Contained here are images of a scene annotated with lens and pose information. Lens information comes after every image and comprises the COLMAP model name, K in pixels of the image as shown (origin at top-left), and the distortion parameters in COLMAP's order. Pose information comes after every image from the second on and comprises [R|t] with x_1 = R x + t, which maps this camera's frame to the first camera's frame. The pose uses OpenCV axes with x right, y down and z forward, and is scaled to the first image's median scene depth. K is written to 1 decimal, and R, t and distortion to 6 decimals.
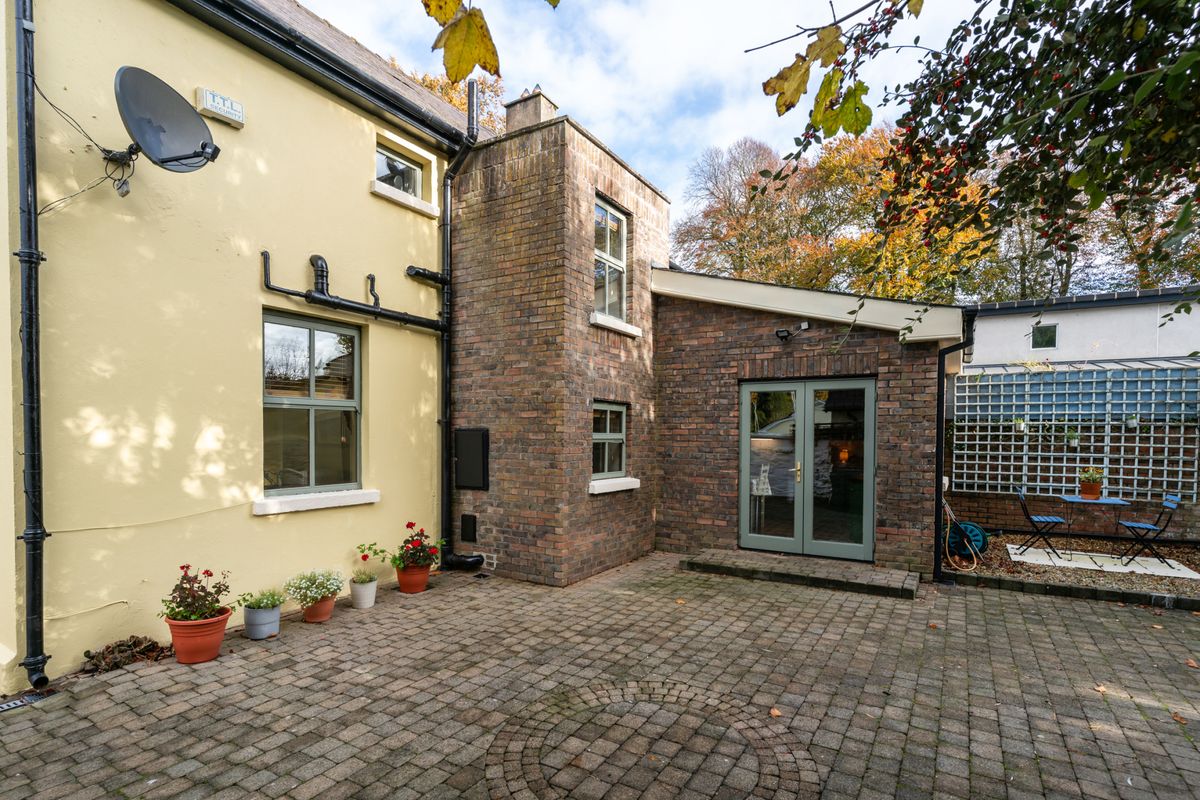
lens RADIAL K [[593.3, 0, 585.4], [0, 593.3, 441.1], [0, 0, 1]] dist [0.001605, -0.000667]
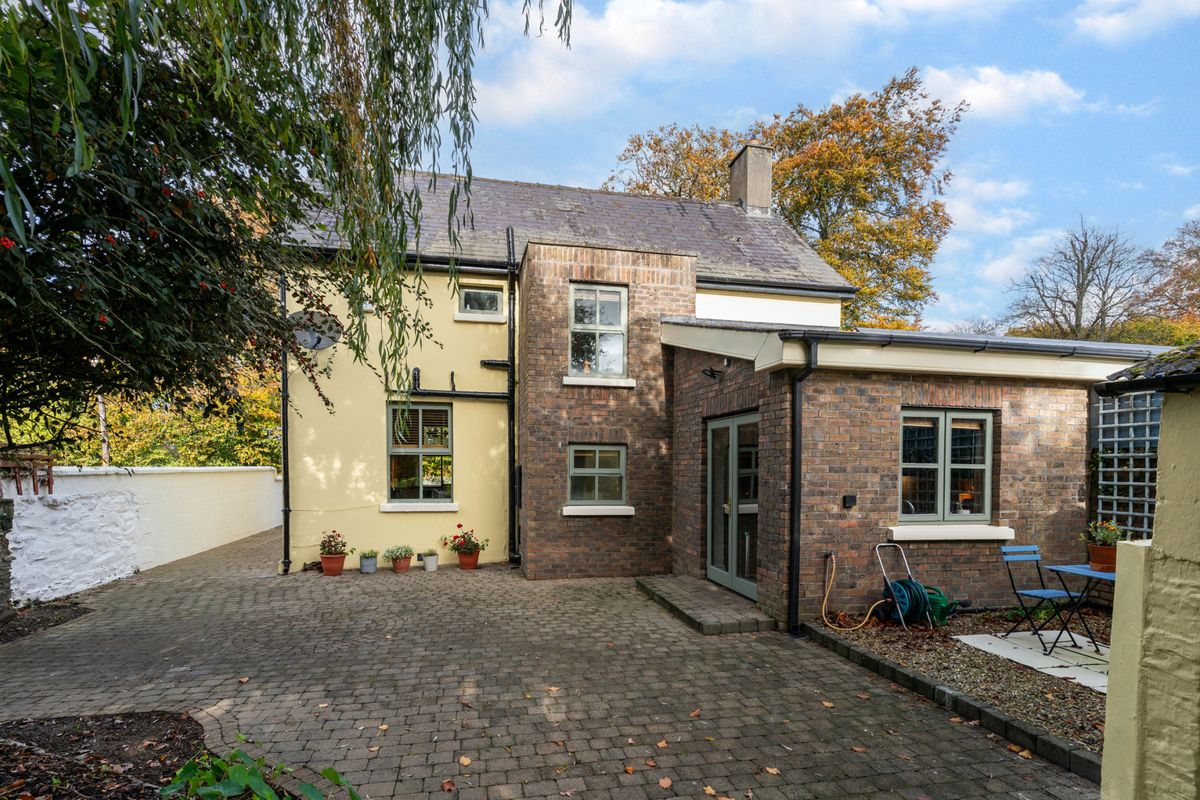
lens RADIAL K [[593.3, 0, 582.7], [0, 593.3, 481.3], [0, 0, 1]] dist [0.001605, -0.000667]
pose [[0.676666, 0.015940, -0.736118, 1.035932], [-0.011139, 0.999873, 0.011411, -0.000909], [0.736206, 0.000478, 0.676757, 0.151895]]
